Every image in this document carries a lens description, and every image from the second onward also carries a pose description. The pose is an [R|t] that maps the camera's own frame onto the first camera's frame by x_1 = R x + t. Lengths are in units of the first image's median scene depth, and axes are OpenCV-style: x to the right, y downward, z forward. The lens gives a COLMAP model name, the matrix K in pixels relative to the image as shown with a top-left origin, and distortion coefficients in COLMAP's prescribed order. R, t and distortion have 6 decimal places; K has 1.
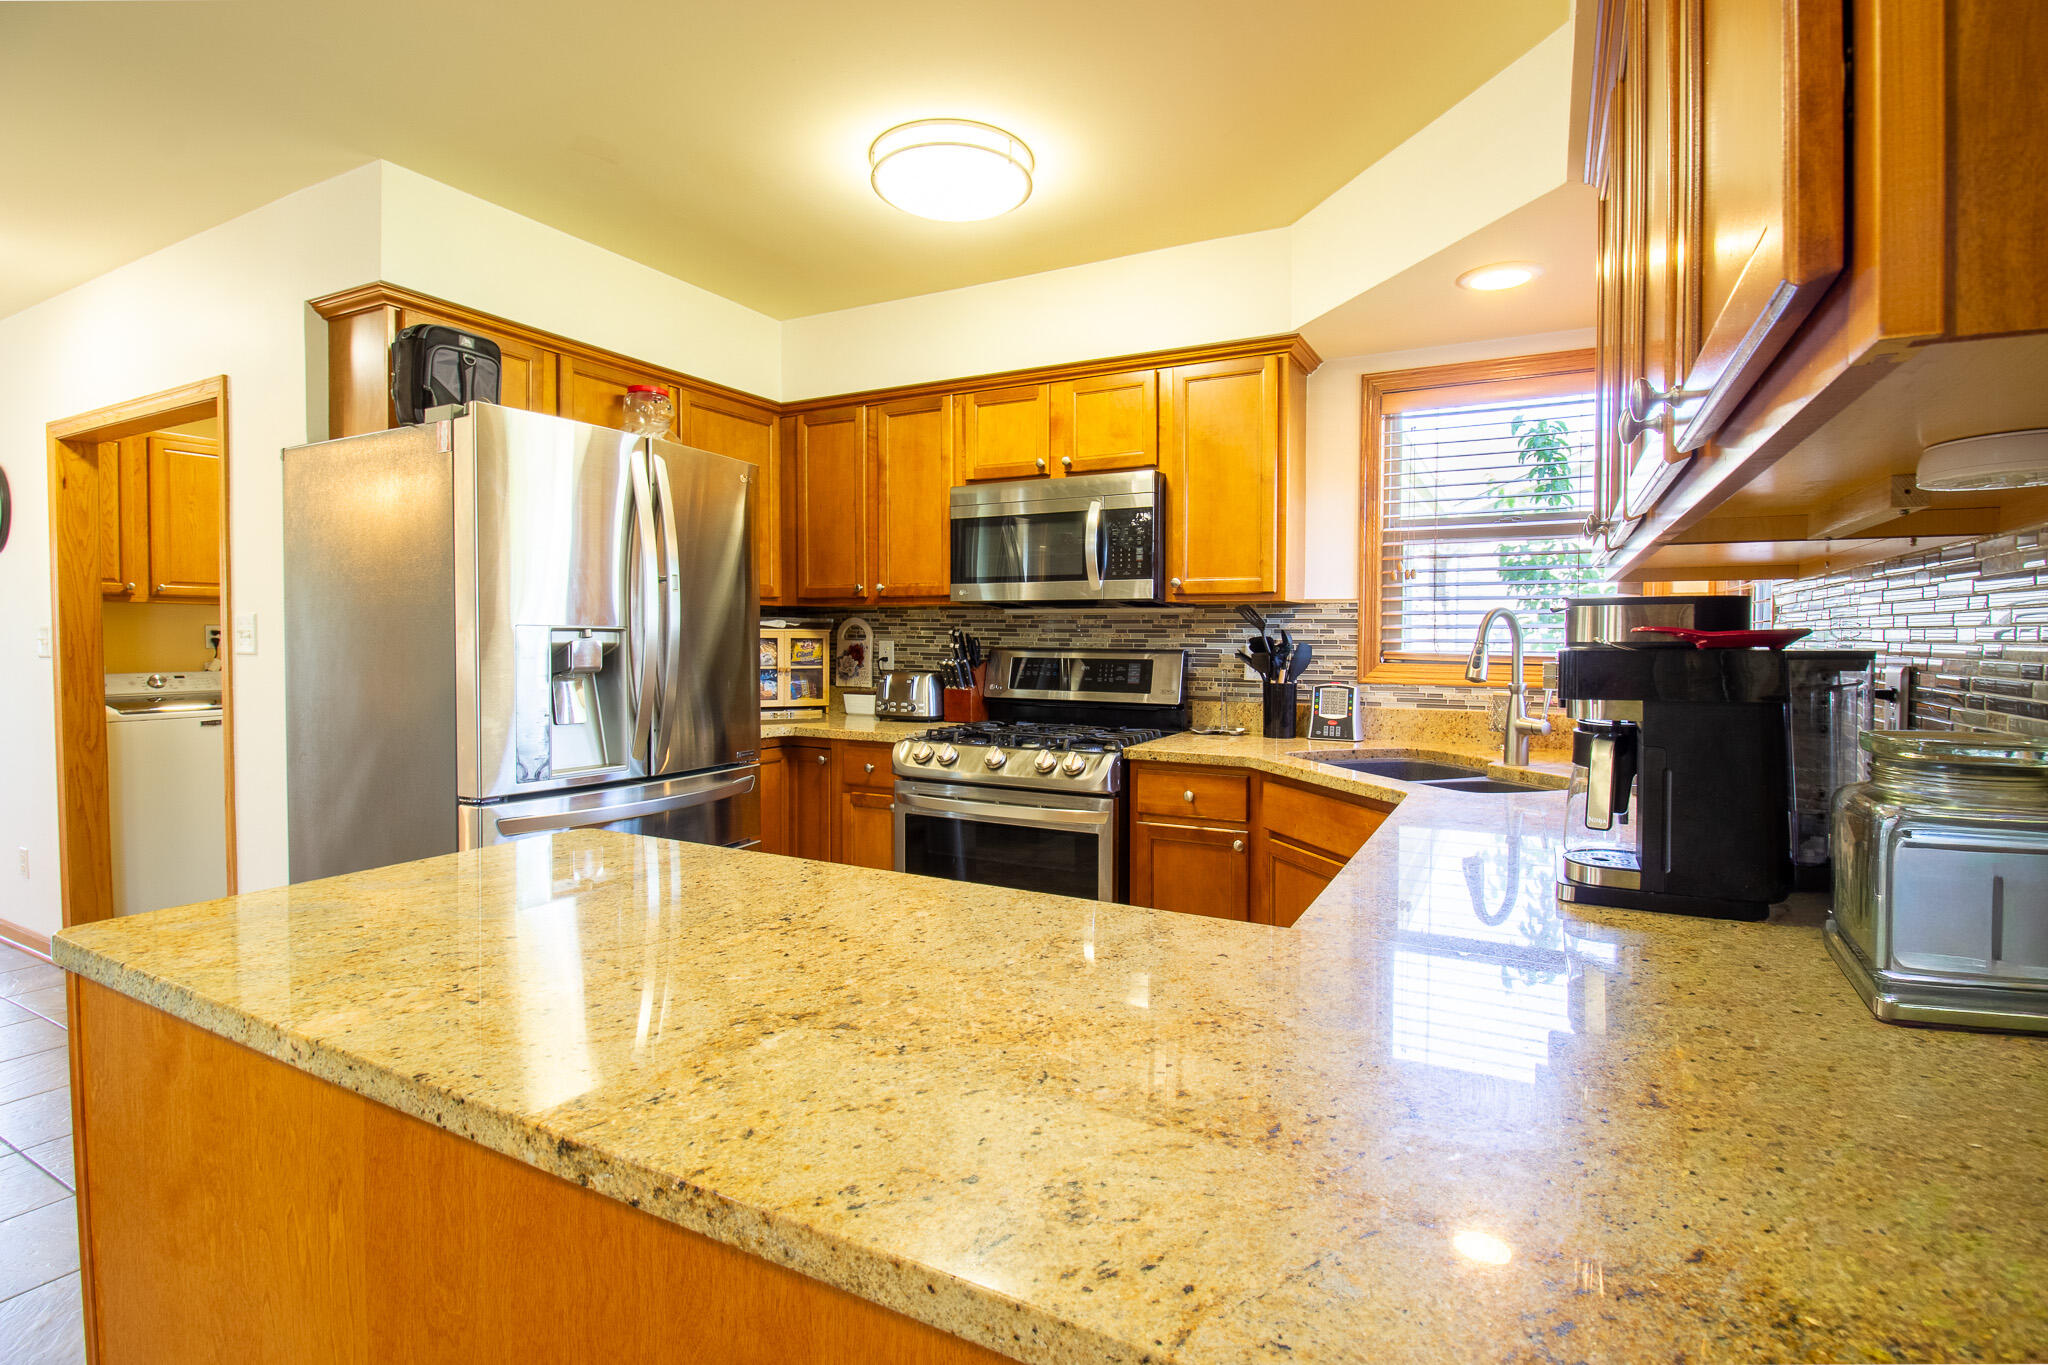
lens RADIAL K [[977.1, 0, 1015.5], [0, 977.1, 679.6], [0, 0, 1]] dist [-0.016476, -0.003015]
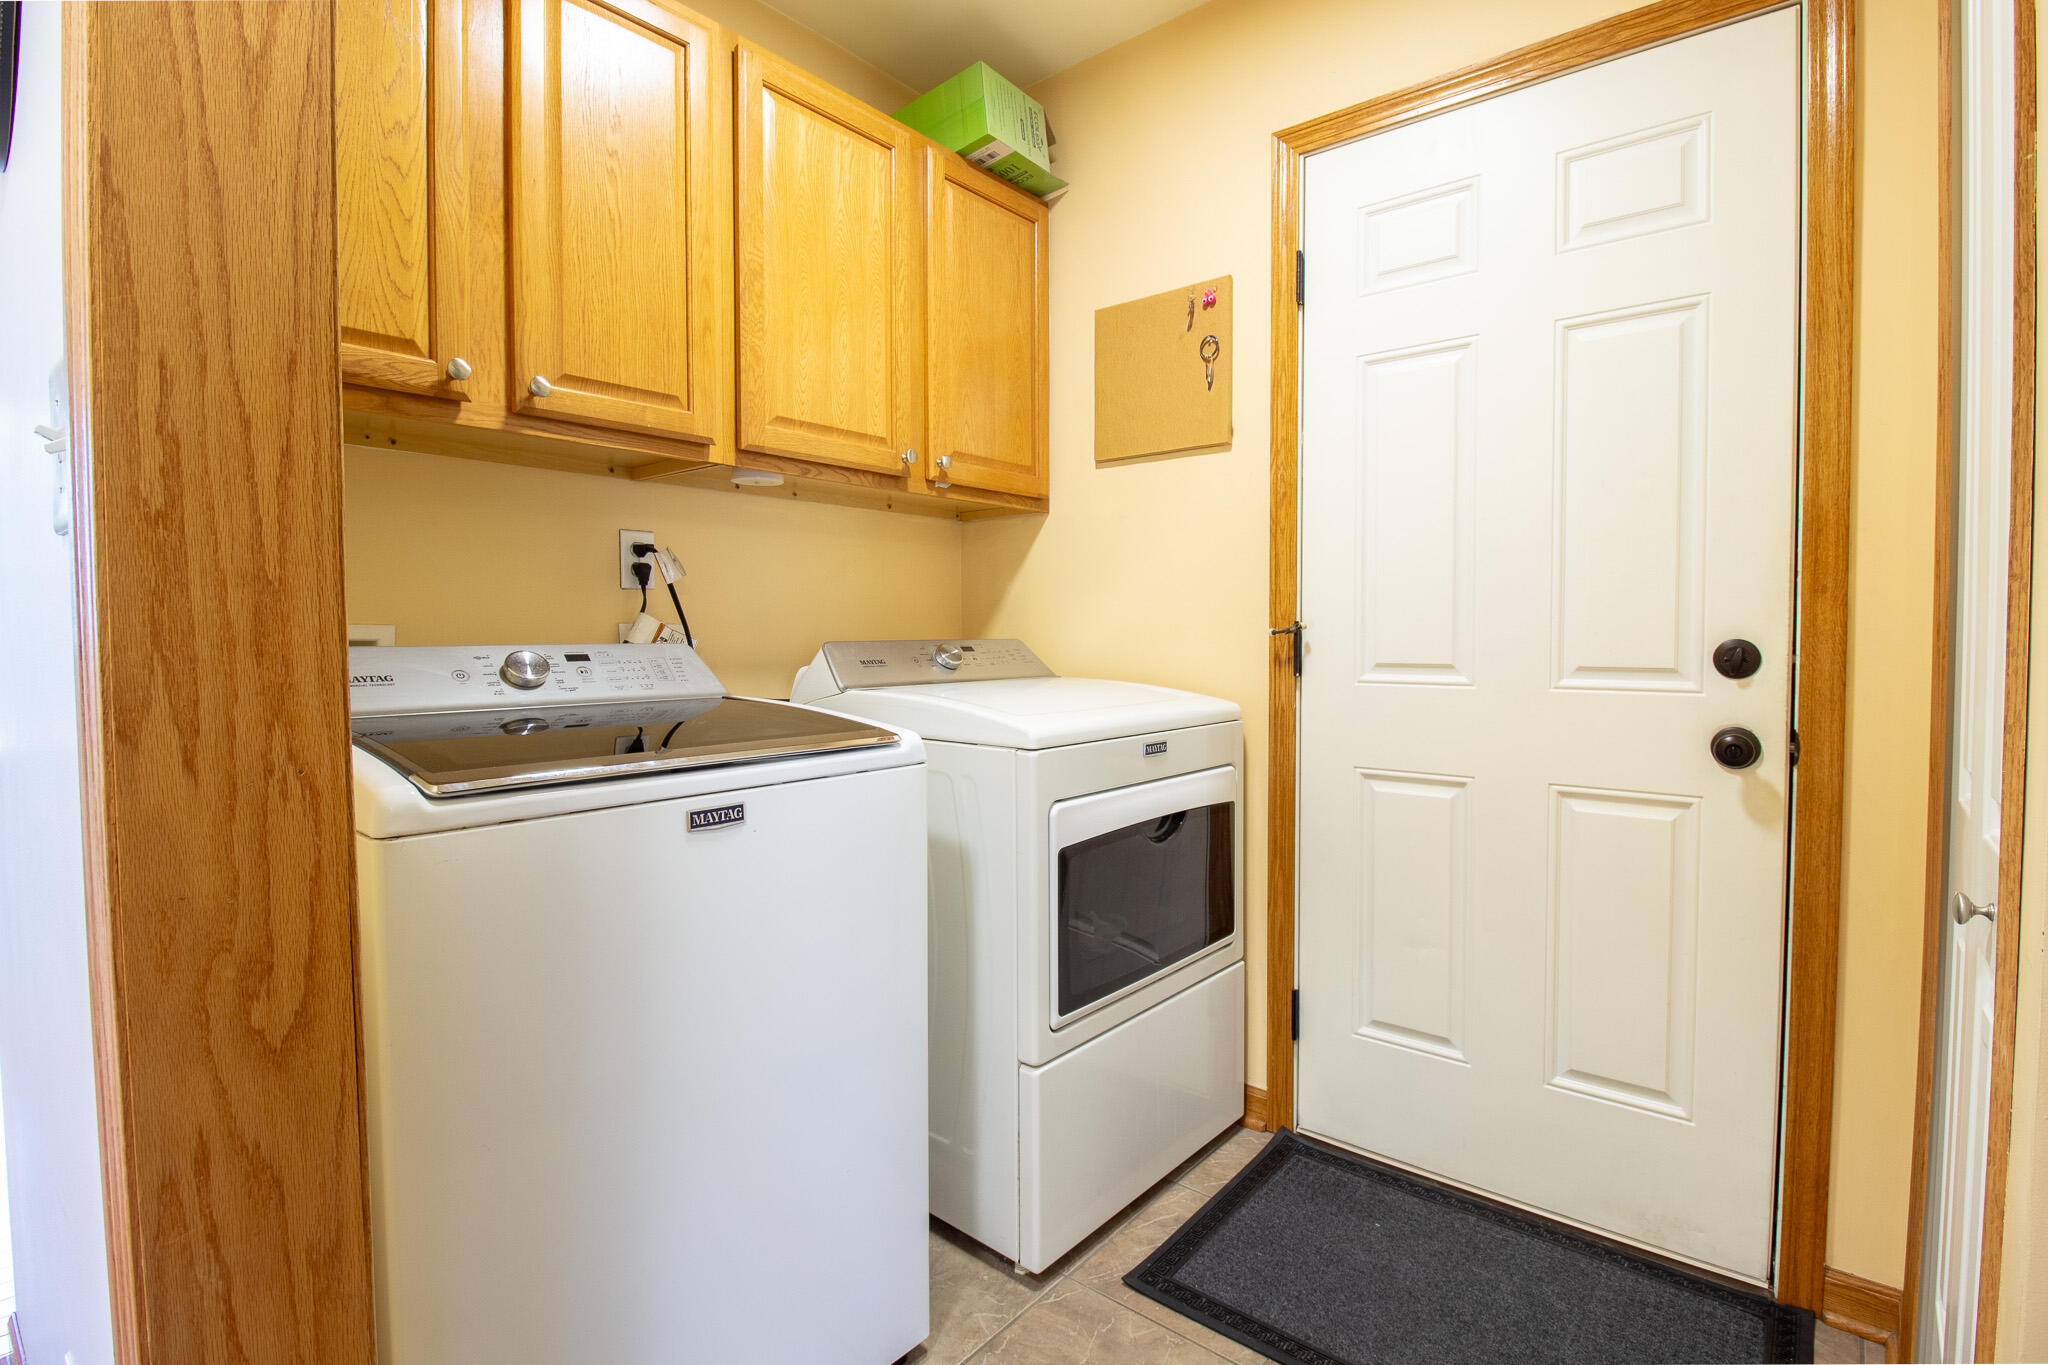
lens RADIAL K [[977.1, 0, 1034.7], [0, 977.1, 673.2], [0, 0, 1]] dist [-0.016476, -0.003015]
pose [[0.980924, -0.002479, -0.194374, -0.680593], [0.001681, 0.999989, -0.004275, 0.004825], [0.194383, 0.003867, 0.980918, 0.732779]]
